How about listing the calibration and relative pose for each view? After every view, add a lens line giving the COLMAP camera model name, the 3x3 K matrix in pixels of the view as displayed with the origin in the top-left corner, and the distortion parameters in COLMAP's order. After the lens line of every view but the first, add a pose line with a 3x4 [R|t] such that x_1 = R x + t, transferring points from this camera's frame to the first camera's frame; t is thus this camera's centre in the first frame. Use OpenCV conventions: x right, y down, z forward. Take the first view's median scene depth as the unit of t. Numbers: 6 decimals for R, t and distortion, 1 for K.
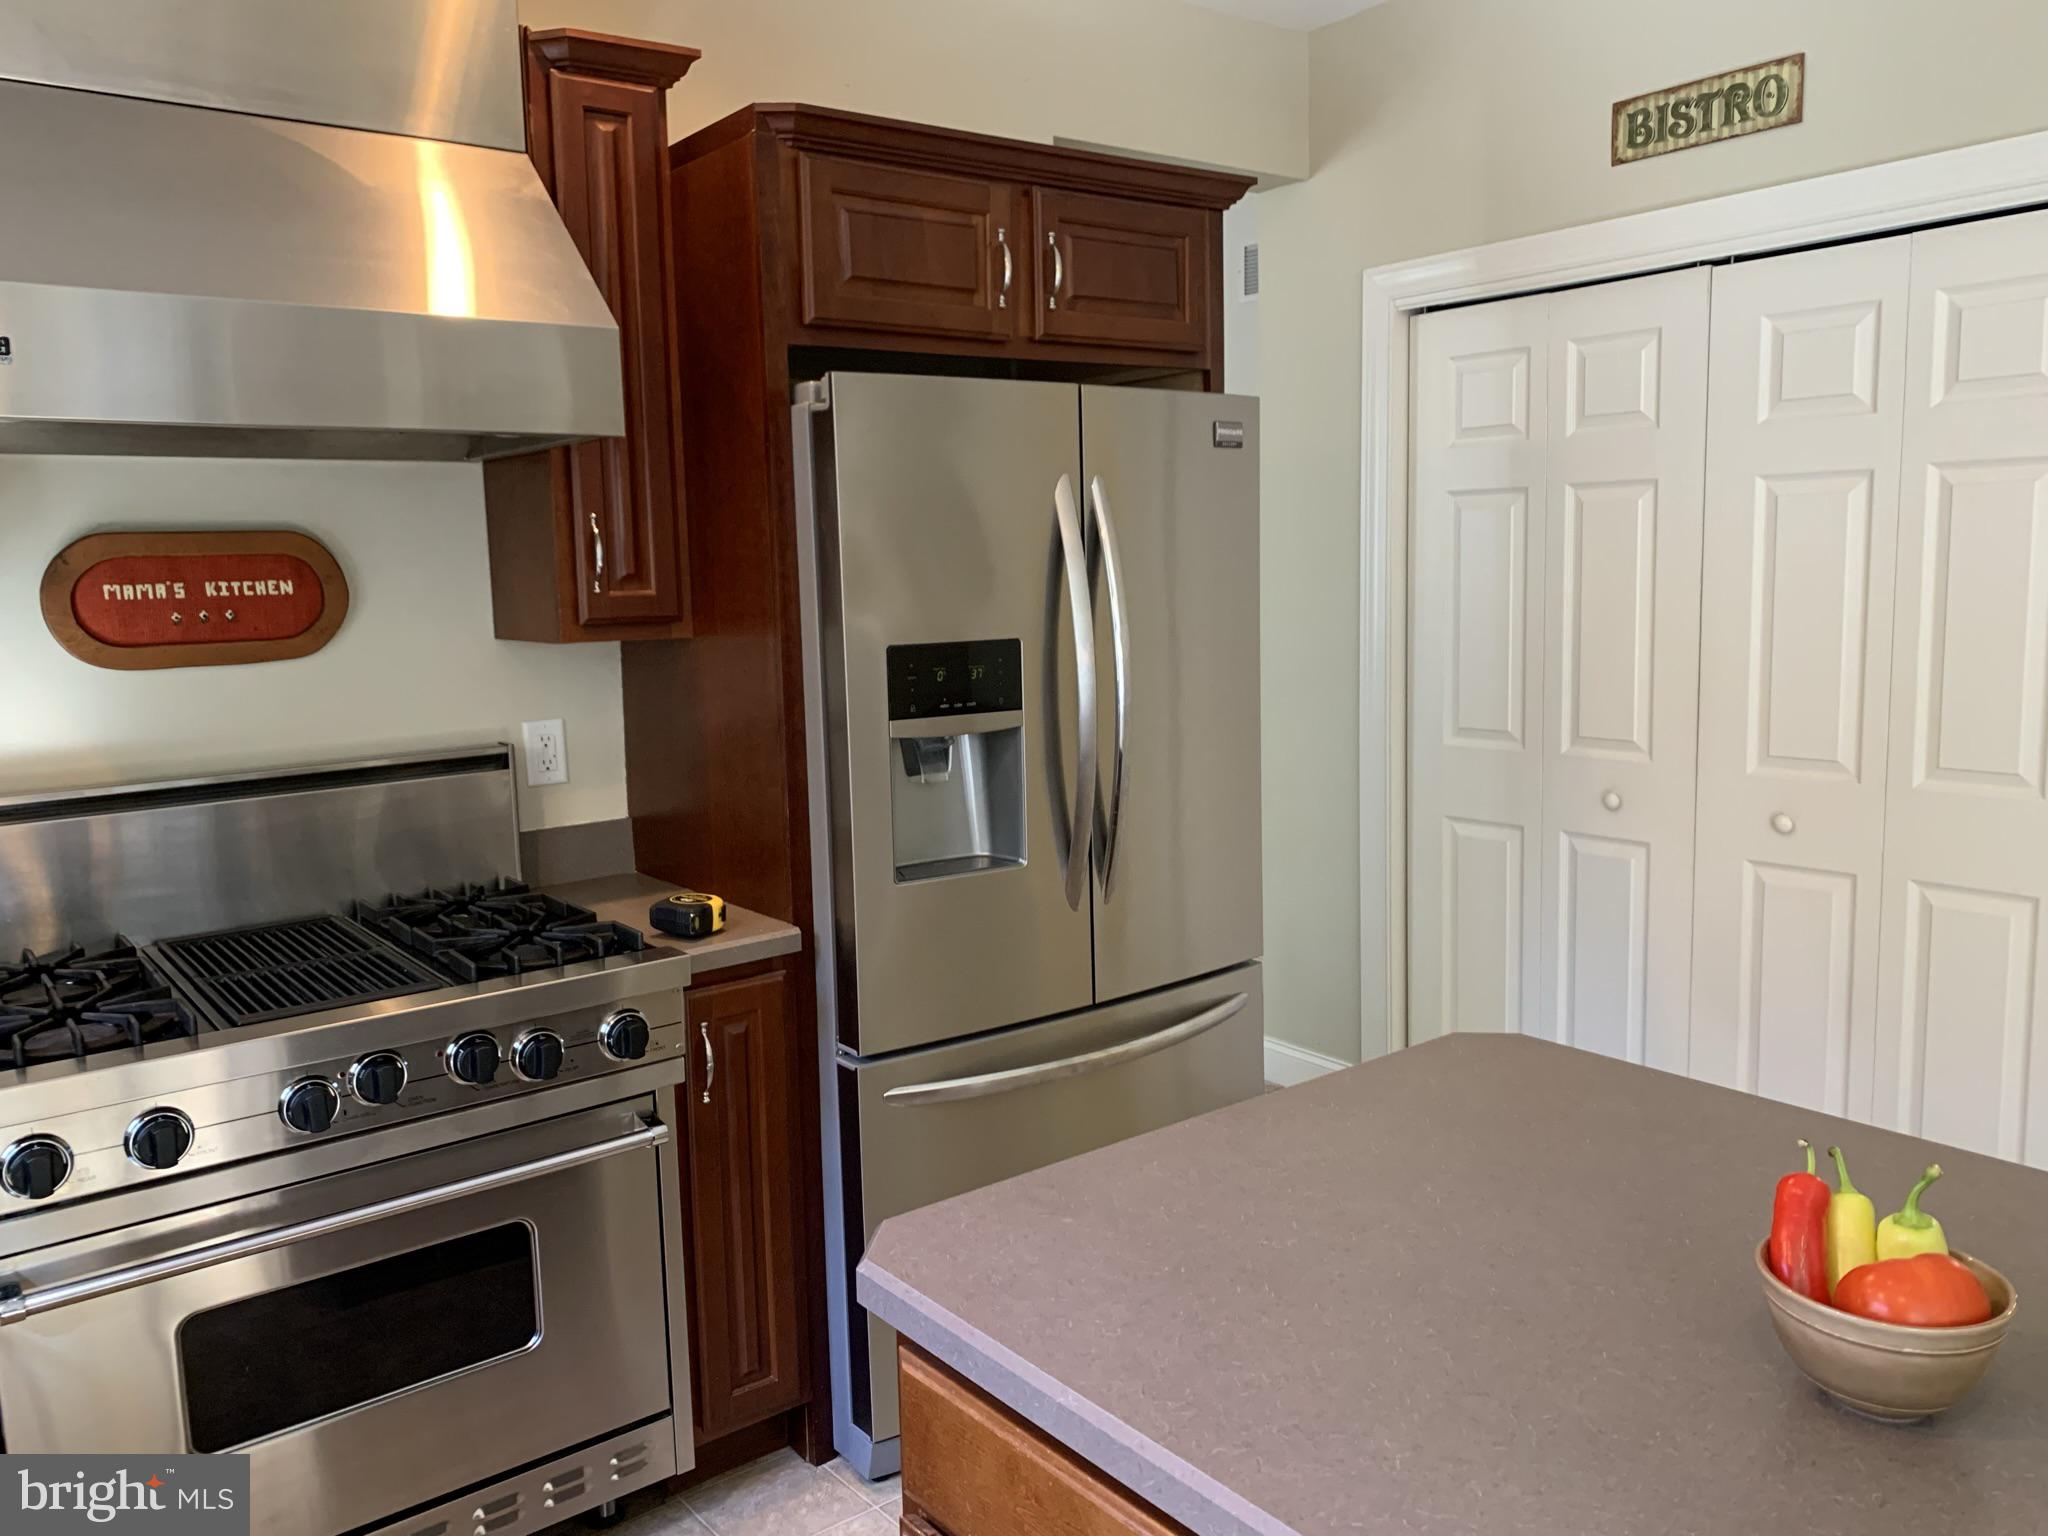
lens RADIAL K [[1570.3, 0, 1001.1], [0, 1570.3, 750.8], [0, 0, 1]] dist [0.014139, -0.000447]
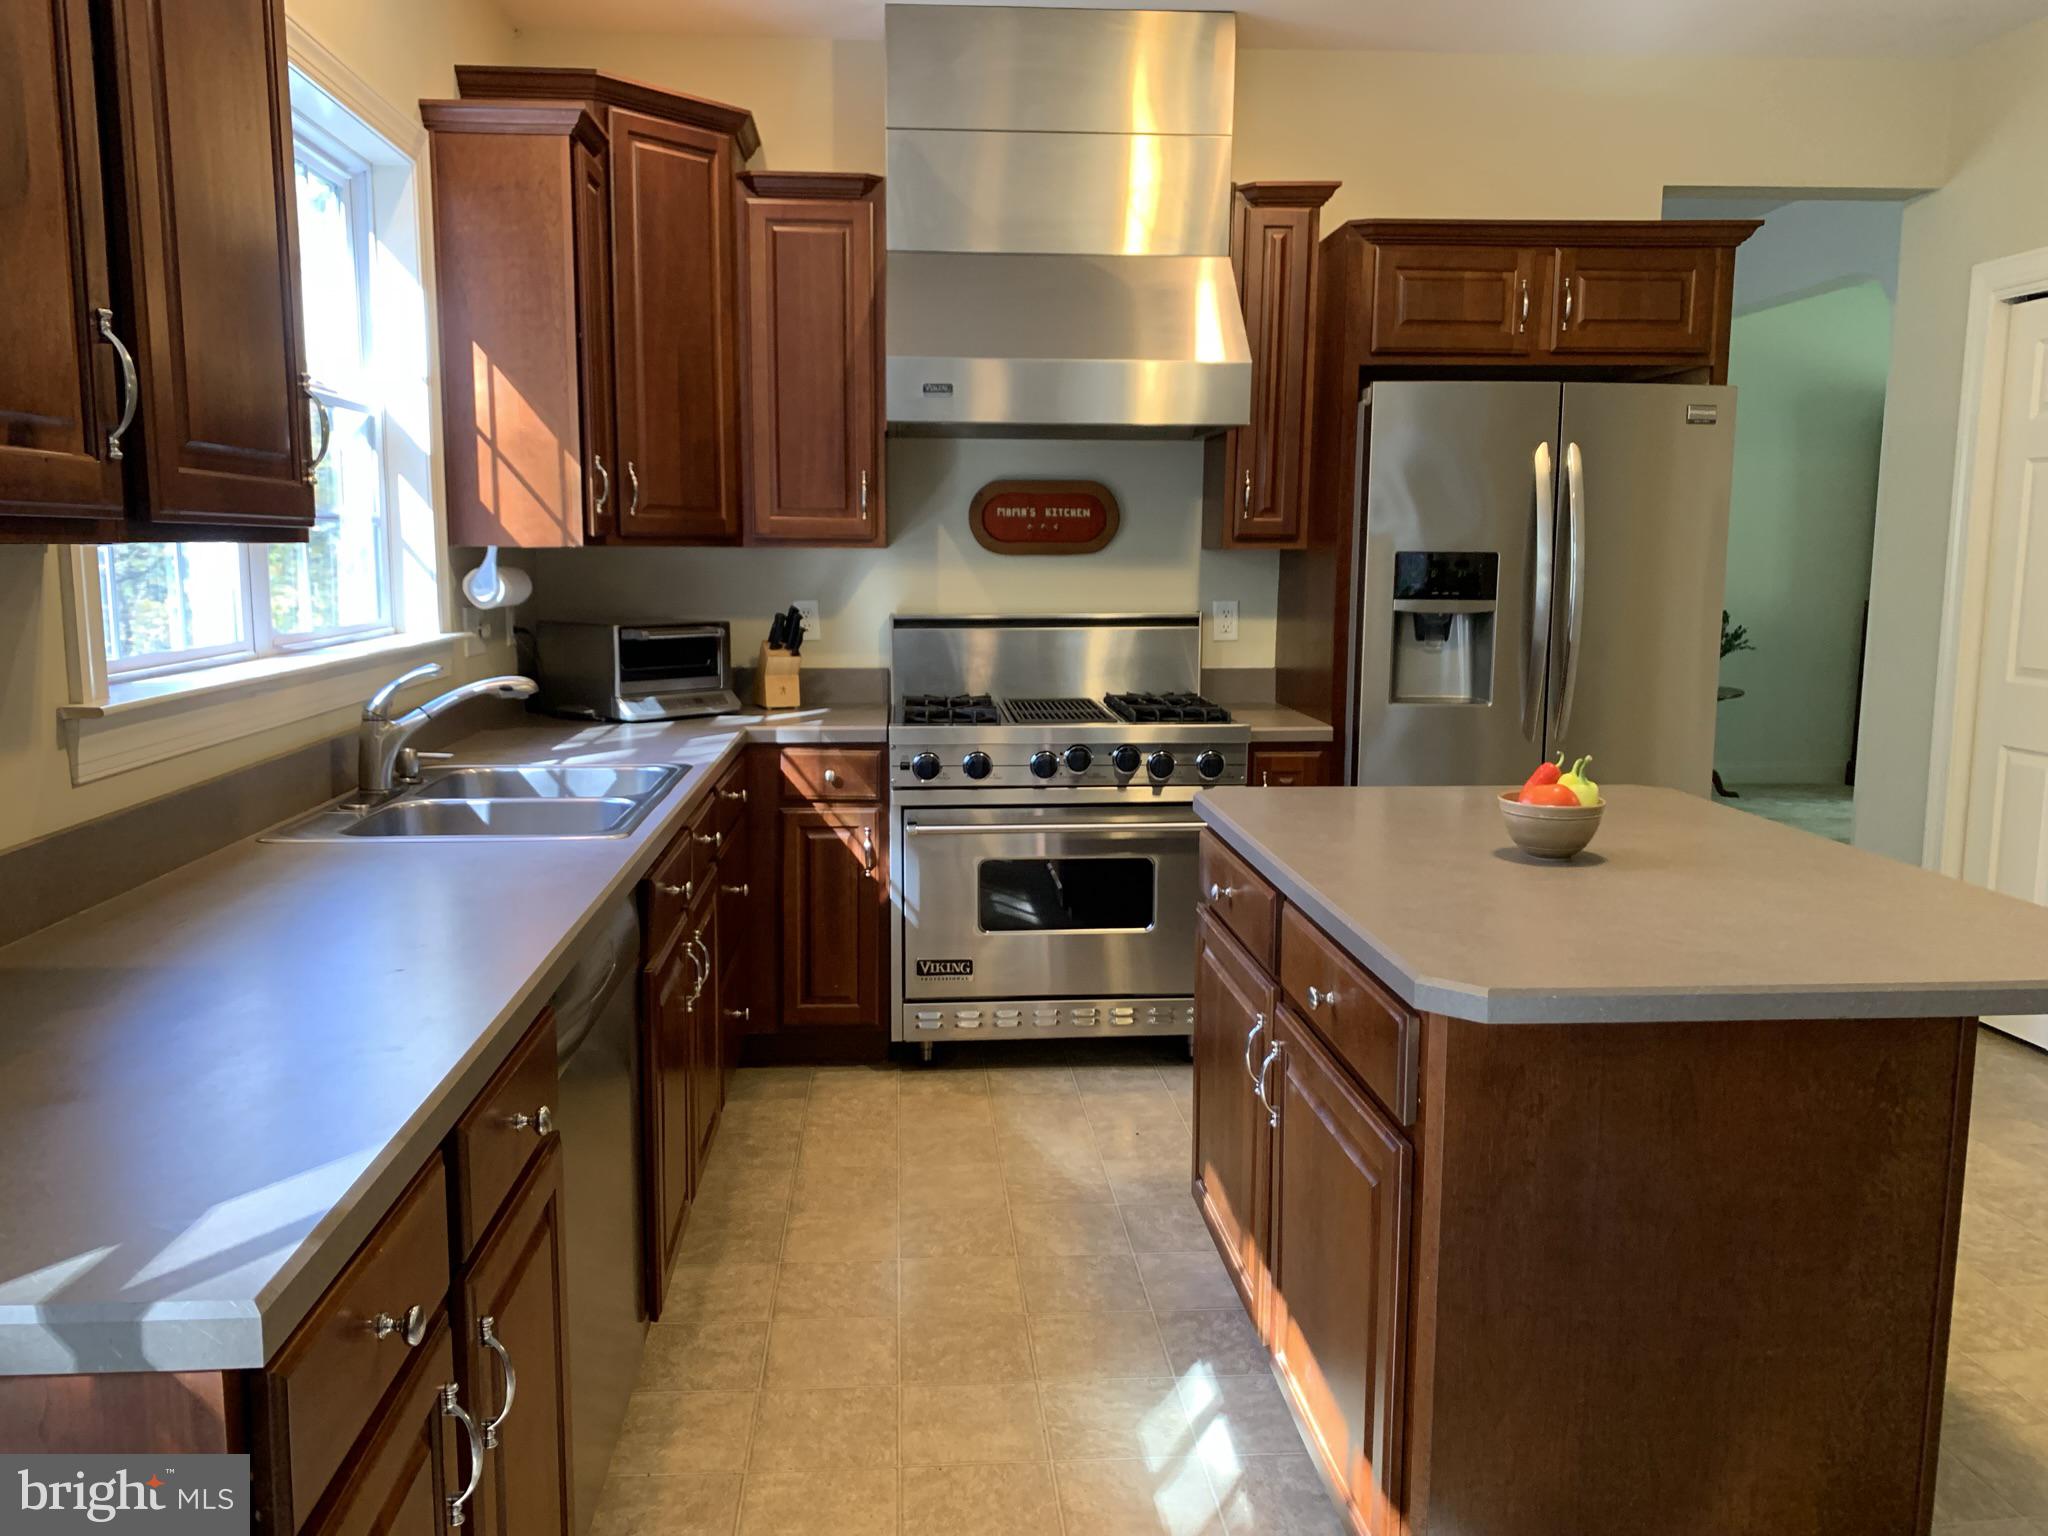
lens RADIAL K [[1560.3, 0, 997.3], [0, 1560.3, 762.7], [0, 0, 1]] dist [0.077622, -0.079699]
pose [[0.834338, 0.104278, -0.541301, 0.450079], [-0.095180, 0.994448, 0.044866, 0.107690], [0.542974, 0.014087, 0.839631, -0.537440]]
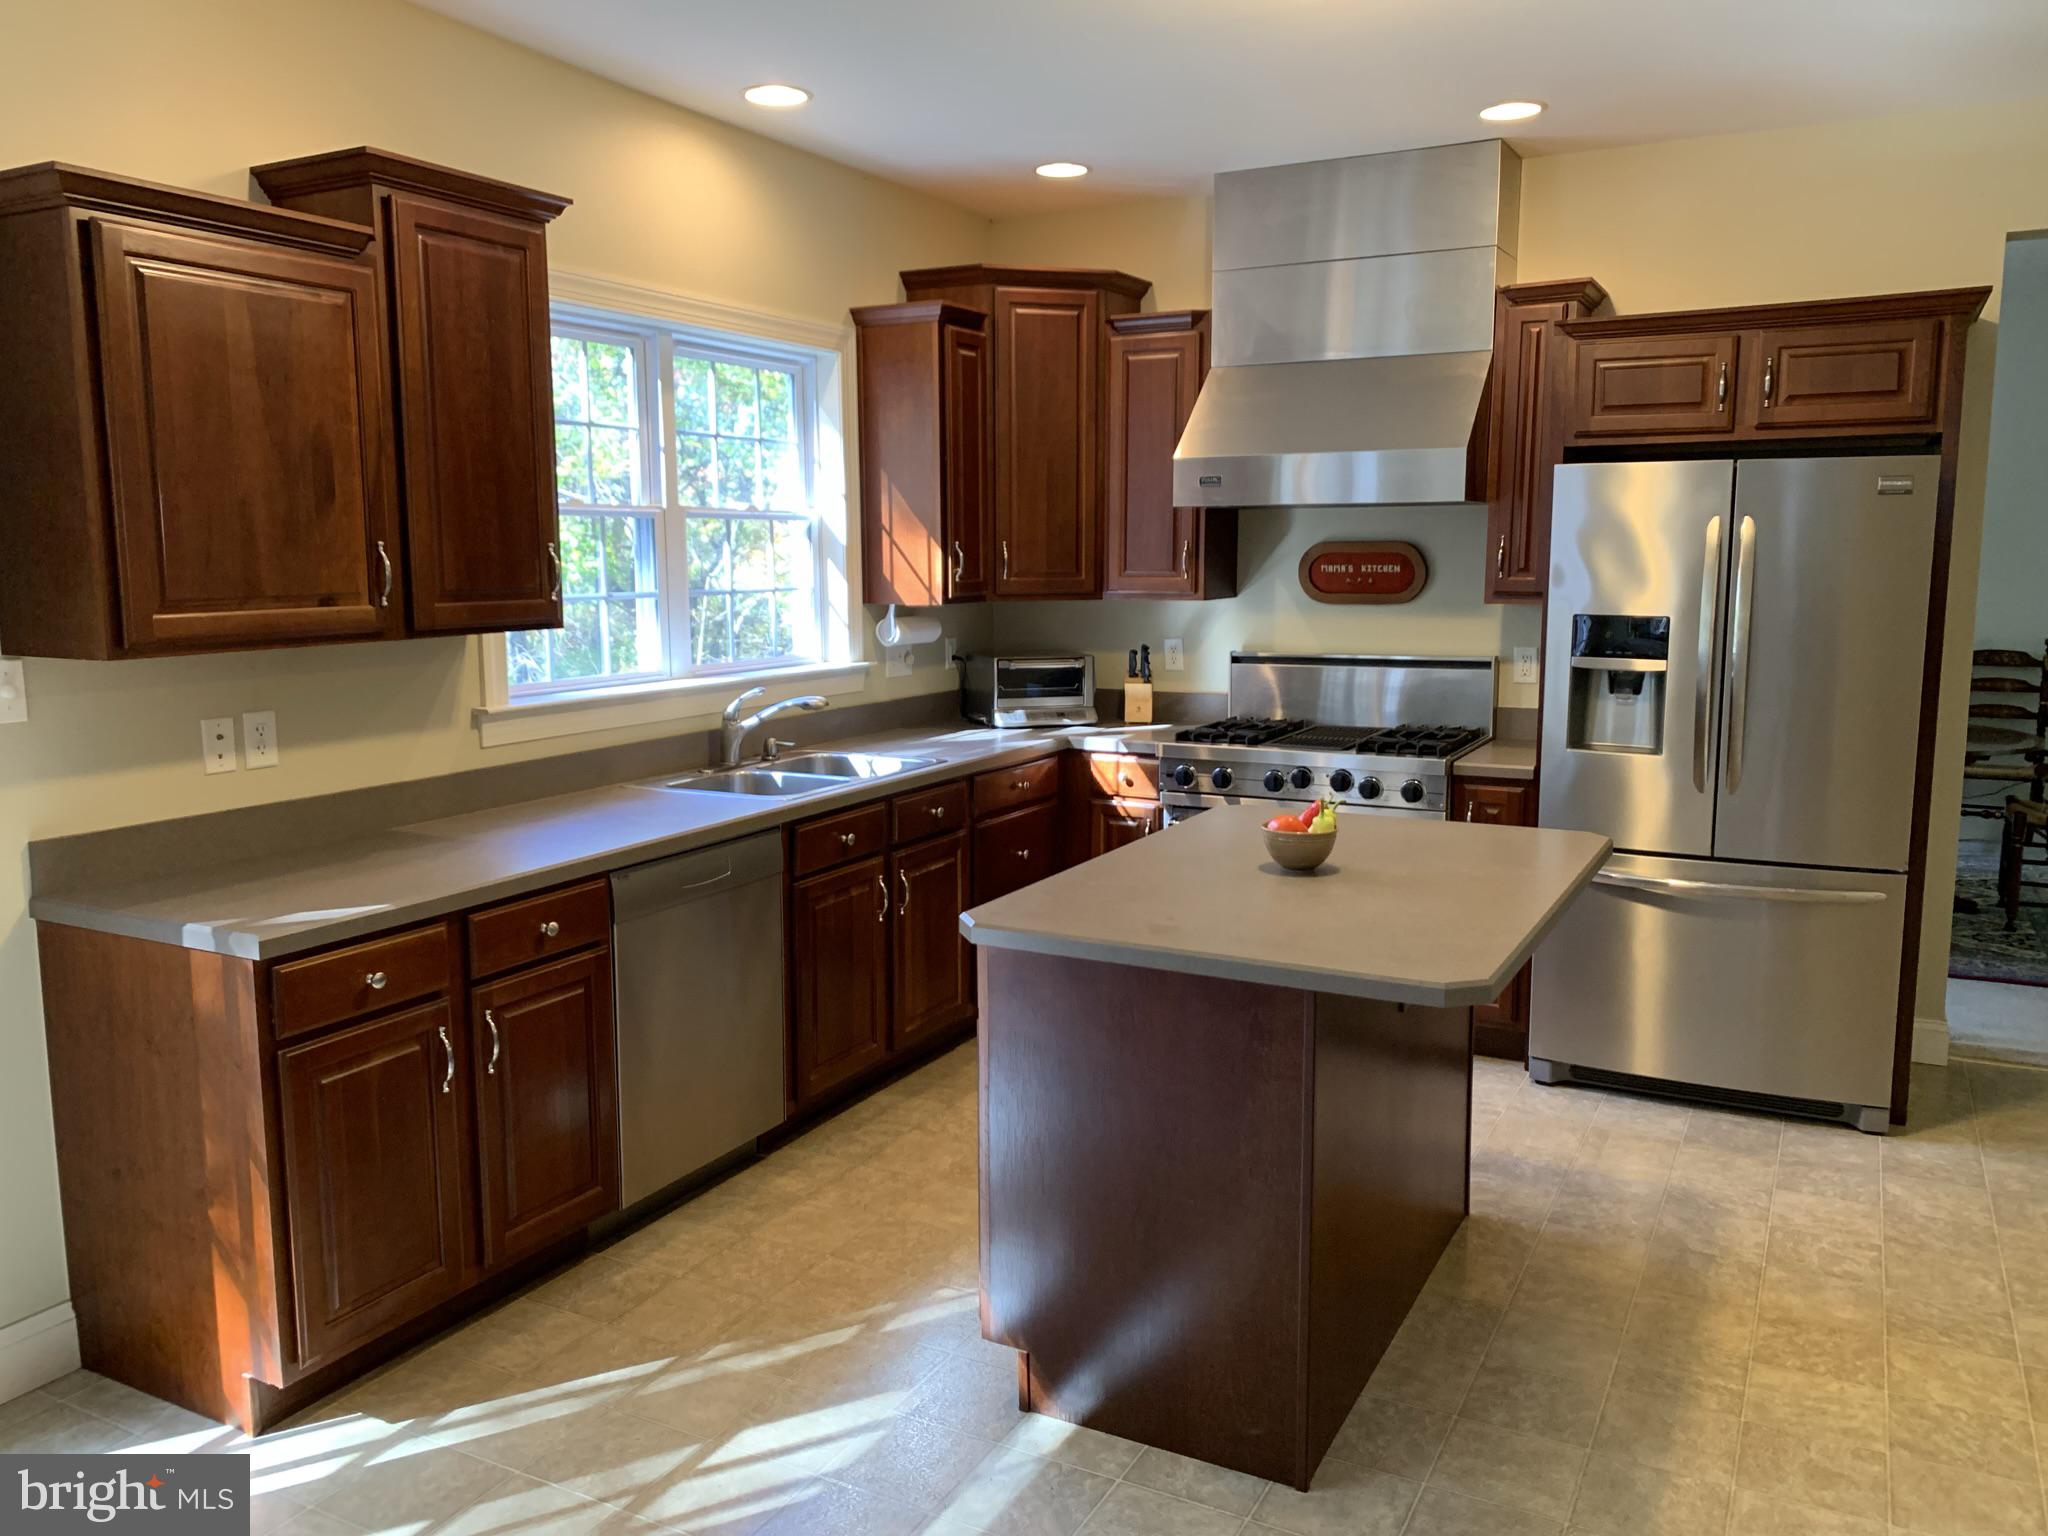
lens RADIAL K [[1568.8, 0, 1018.2], [0, 1568.8, 752.9], [0, 0, 1]] dist [0.166526, -0.351157]
pose [[0.418489, 0.146510, -0.896327, 1.241447], [-0.121776, 0.987043, 0.104482, -0.021865], [0.900021, 0.065426, 0.430908, -0.330087]]
